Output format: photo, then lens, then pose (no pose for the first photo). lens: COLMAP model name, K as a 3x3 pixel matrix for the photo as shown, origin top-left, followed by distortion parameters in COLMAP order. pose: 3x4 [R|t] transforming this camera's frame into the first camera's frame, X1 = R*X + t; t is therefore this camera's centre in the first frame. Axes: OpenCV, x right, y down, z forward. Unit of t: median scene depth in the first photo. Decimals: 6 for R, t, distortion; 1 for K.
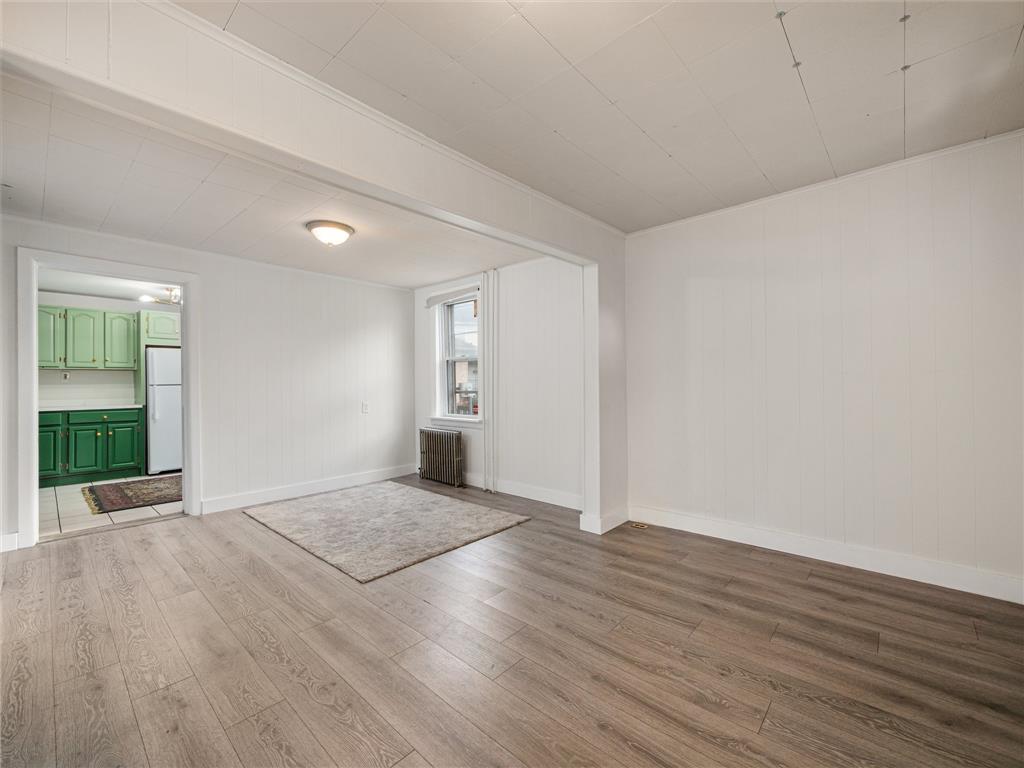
lens RADIAL K [[431.6, 0, 515.1], [0, 431.6, 379.3], [0, 0, 1]] dist [-0.003820, -0.000620]
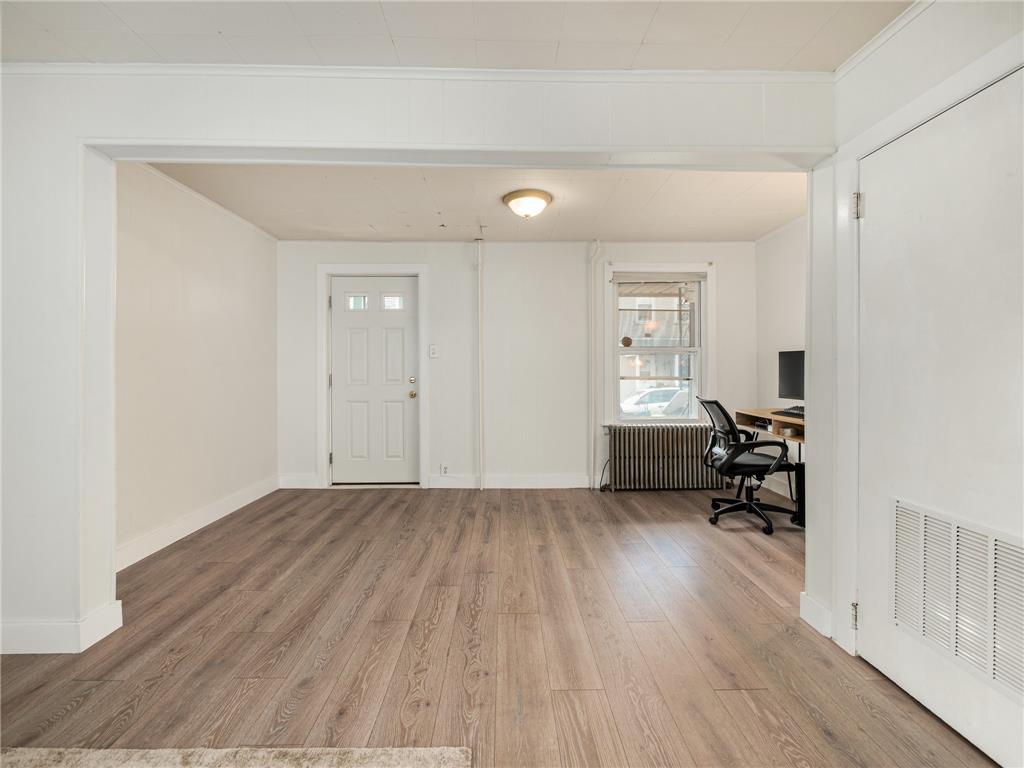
lens RADIAL K [[438.4, 0, 511.6], [0, 438.4, 371.3], [0, 0, 1]] dist [-0.002294, -0.000198]
pose [[-0.688478, 0.013761, 0.725127, -0.855226], [-0.001058, 0.999800, -0.019978, 0.039652], [-0.725256, -0.014522, -0.688326, 1.471287]]
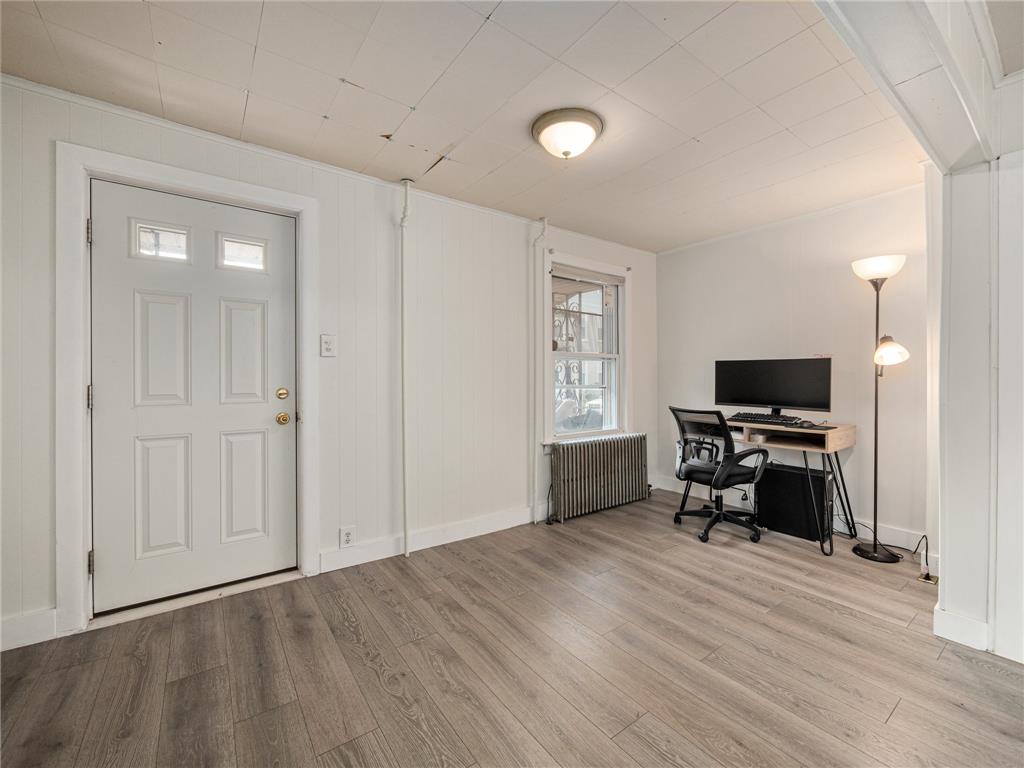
lens RADIAL K [[431.6, 0, 515.1], [0, 431.6, 379.3], [0, 0, 1]] dist [-0.003820, -0.000620]
pose [[-0.980019, 0.011845, 0.198553, 0.024310], [0.008944, 0.999840, -0.015499, 0.024983], [-0.198705, -0.013414, -0.979968, 1.422925]]
